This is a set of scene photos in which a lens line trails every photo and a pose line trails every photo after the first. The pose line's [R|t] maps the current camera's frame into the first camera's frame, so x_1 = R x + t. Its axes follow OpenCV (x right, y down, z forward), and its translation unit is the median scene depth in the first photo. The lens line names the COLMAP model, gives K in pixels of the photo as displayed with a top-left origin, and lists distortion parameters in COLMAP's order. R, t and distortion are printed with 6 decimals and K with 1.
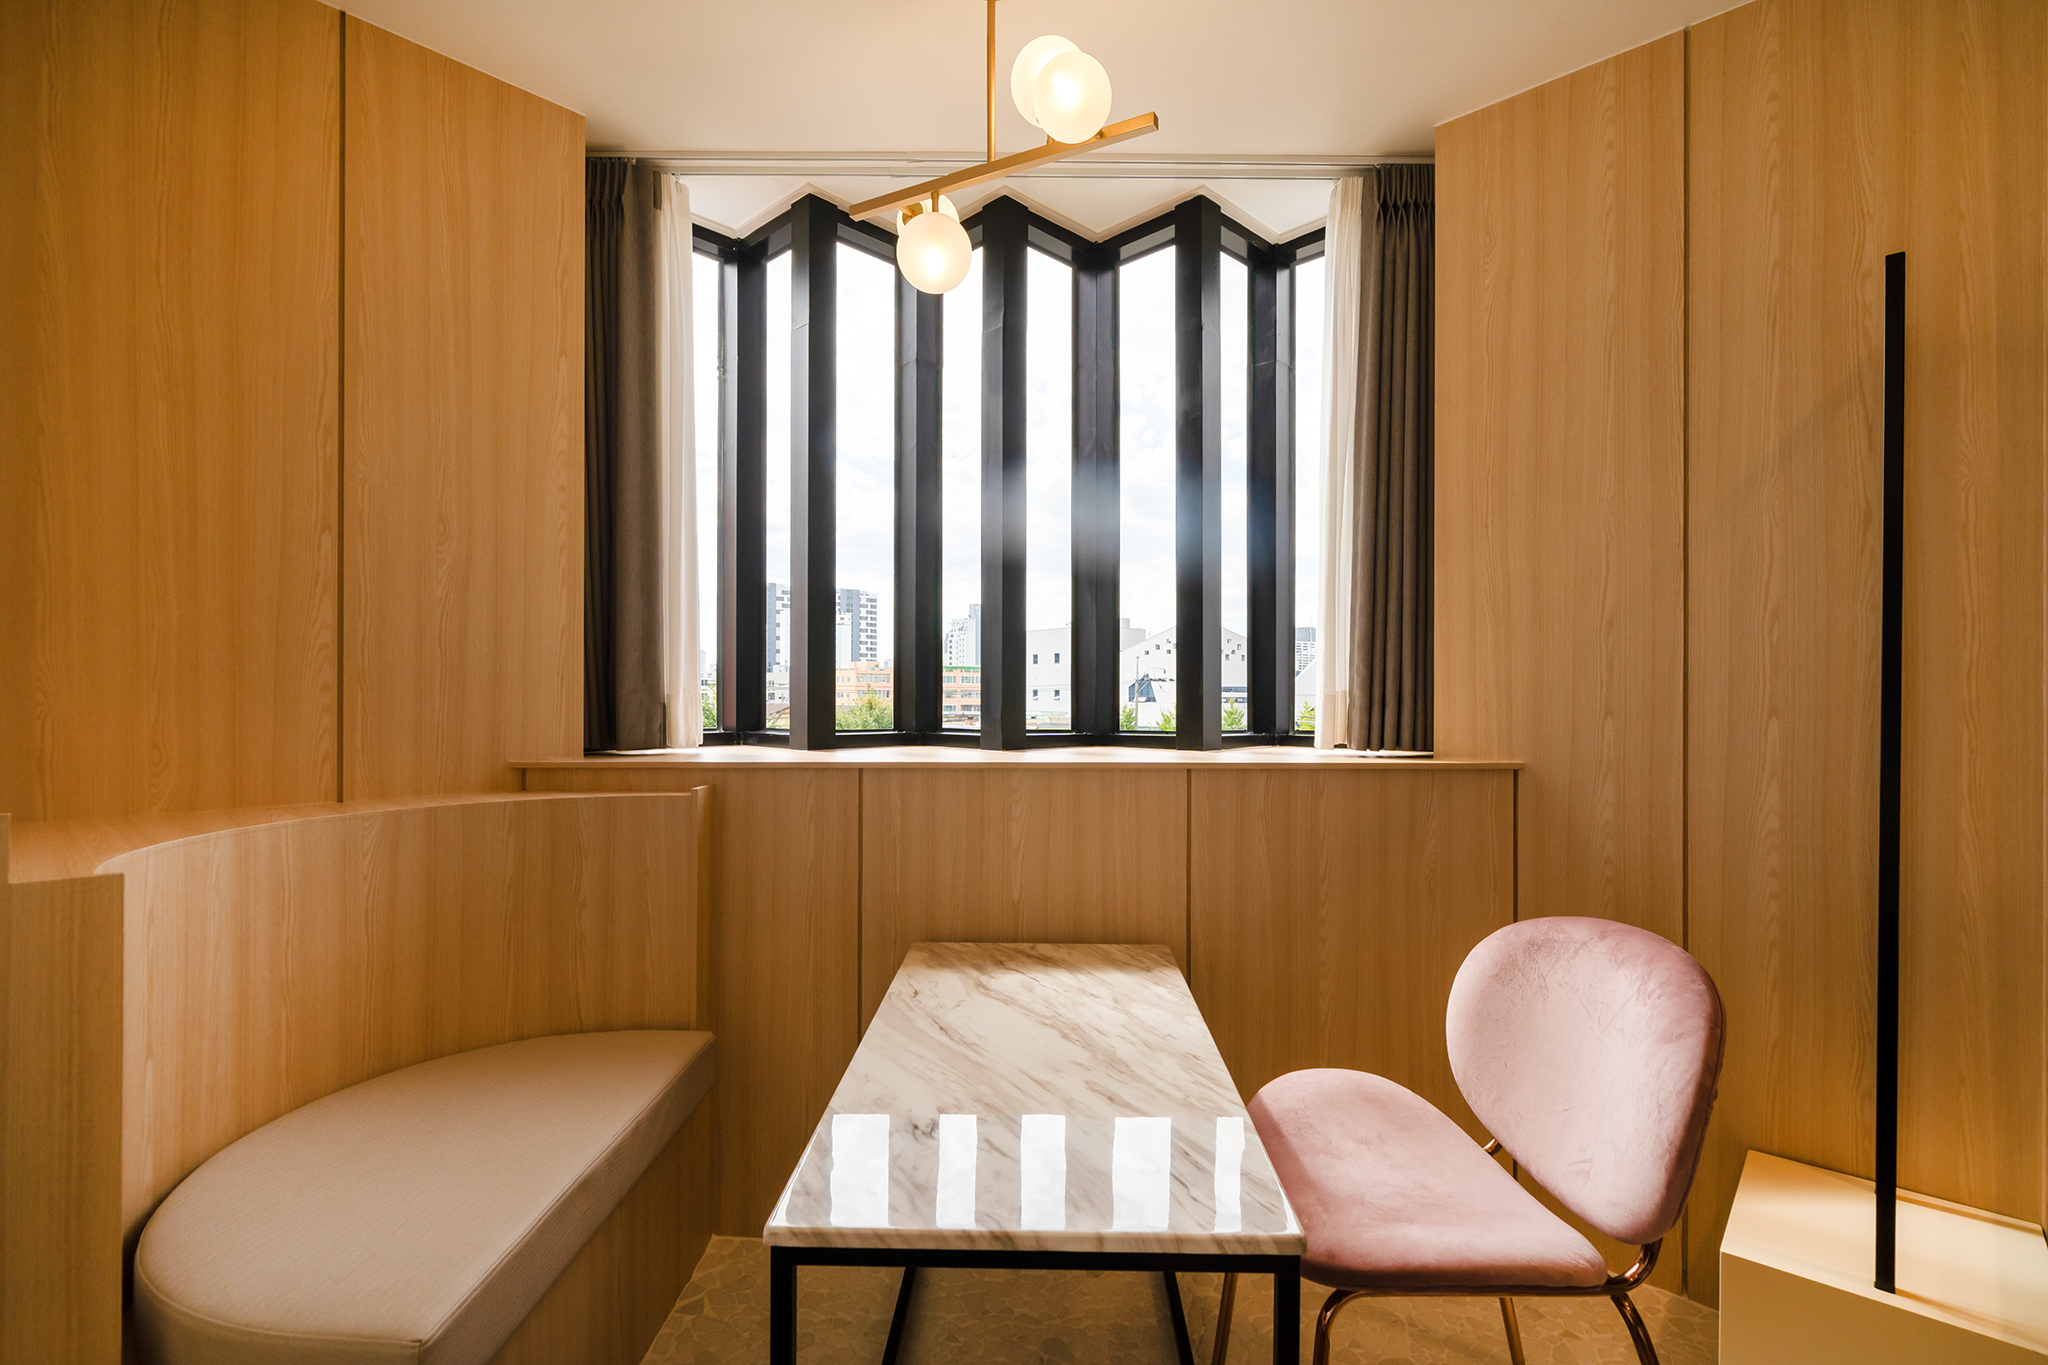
lens RADIAL K [[944.6, 0, 1026.3], [0, 944.6, 695.4], [0, 0, 1]] dist [-0.000329, 0.000420]
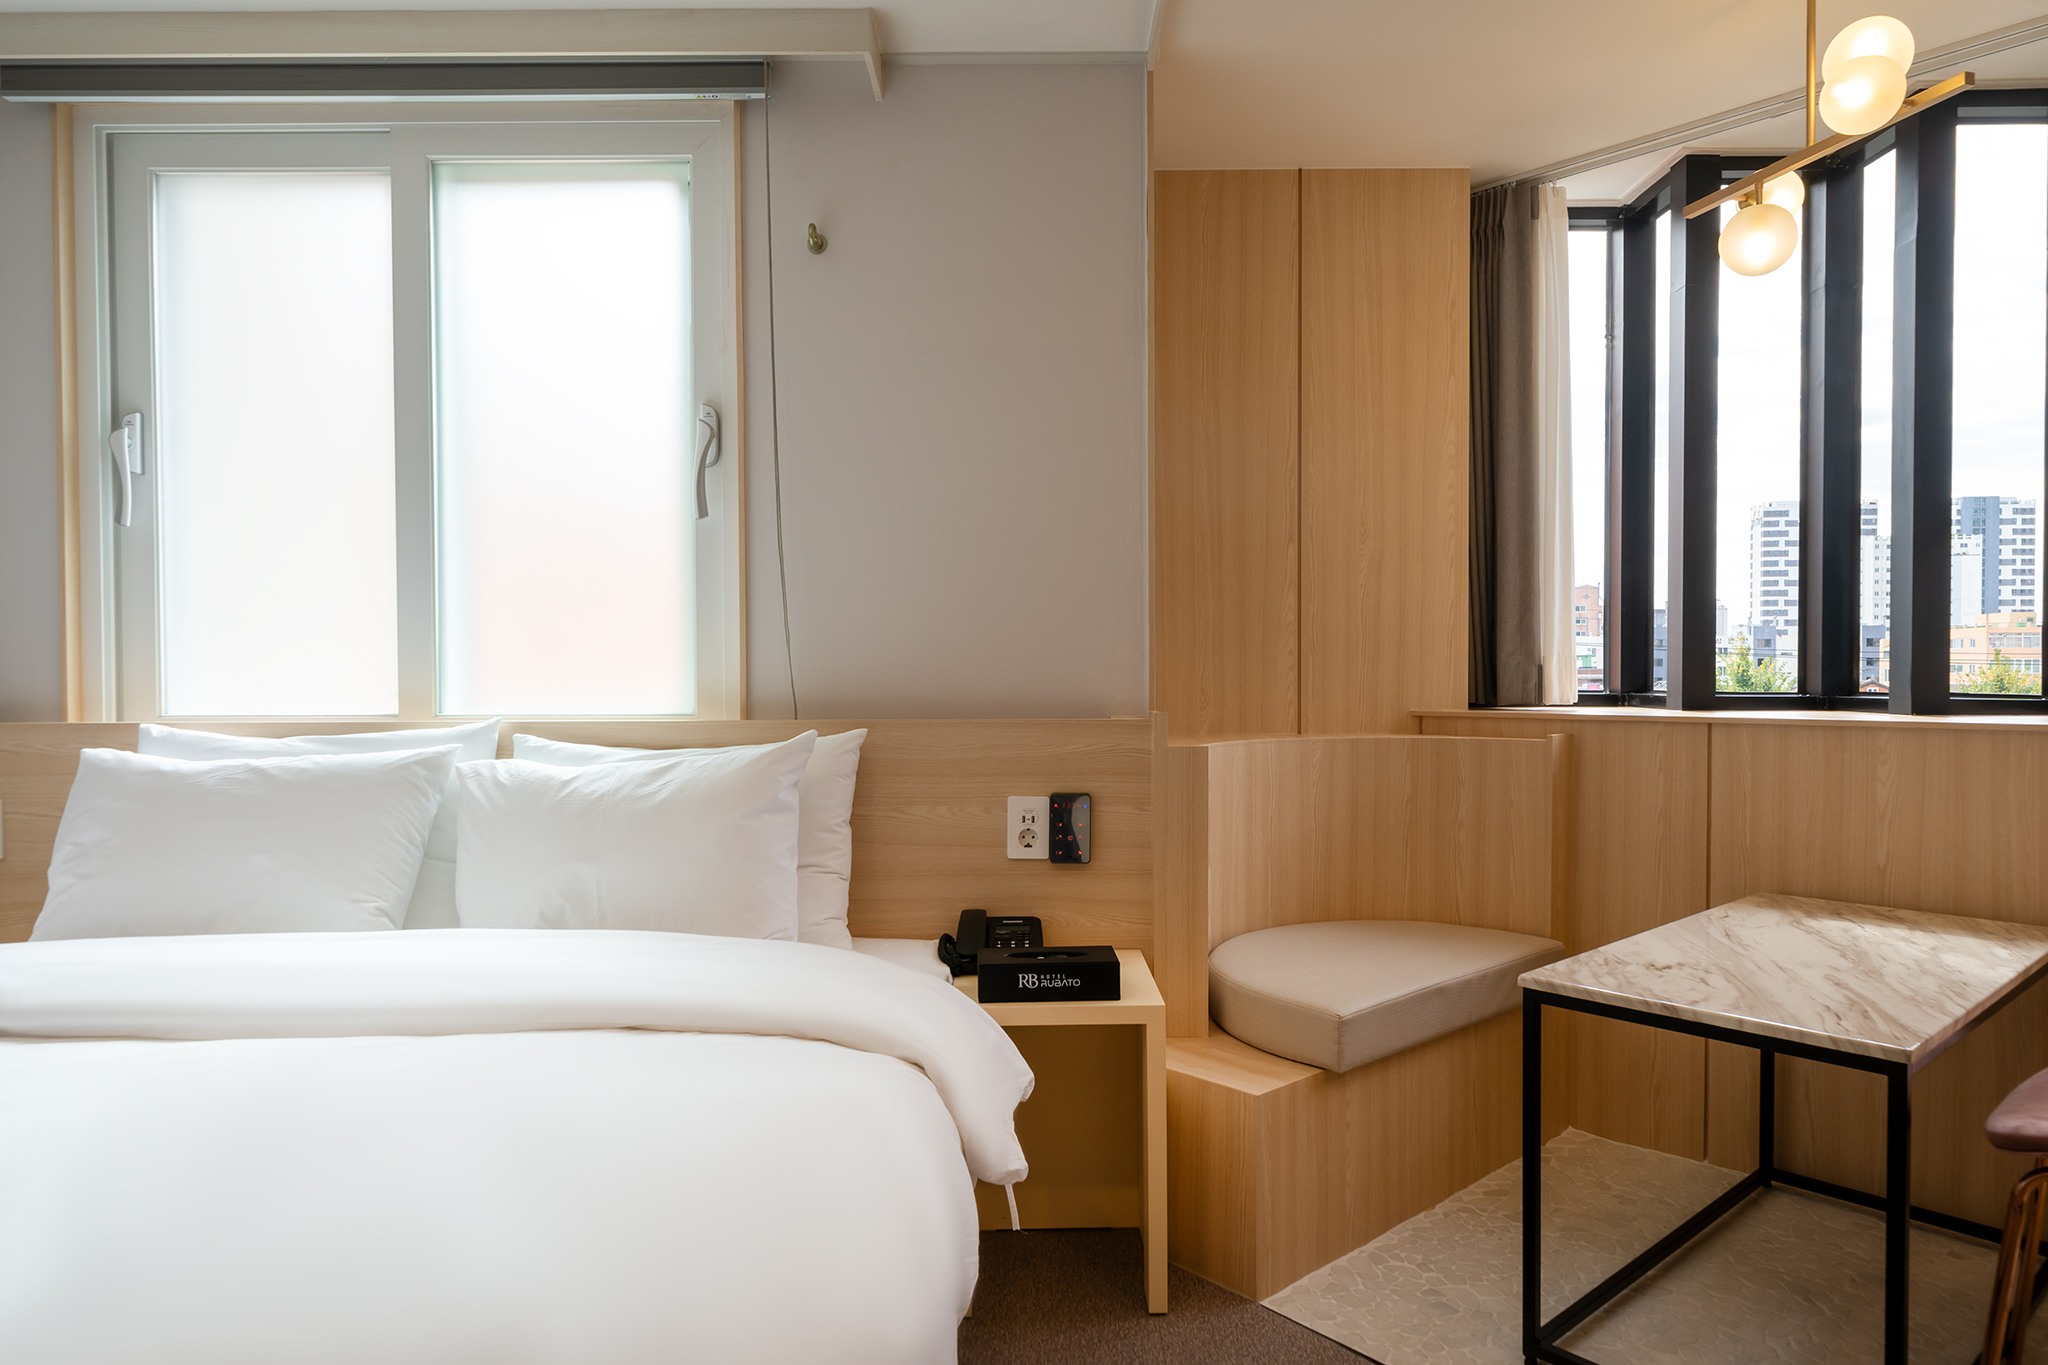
lens RADIAL K [[1294.8, 0, 1022.8], [0, 1294.8, 685.2], [0, 0, 1]] dist [0.003584, 0.002328]
pose [[0.670883, 0.003341, -0.741556, 0.380966], [0.004114, 0.999958, 0.008228, 0.019639], [0.741552, -0.008570, 0.670841, -0.534432]]
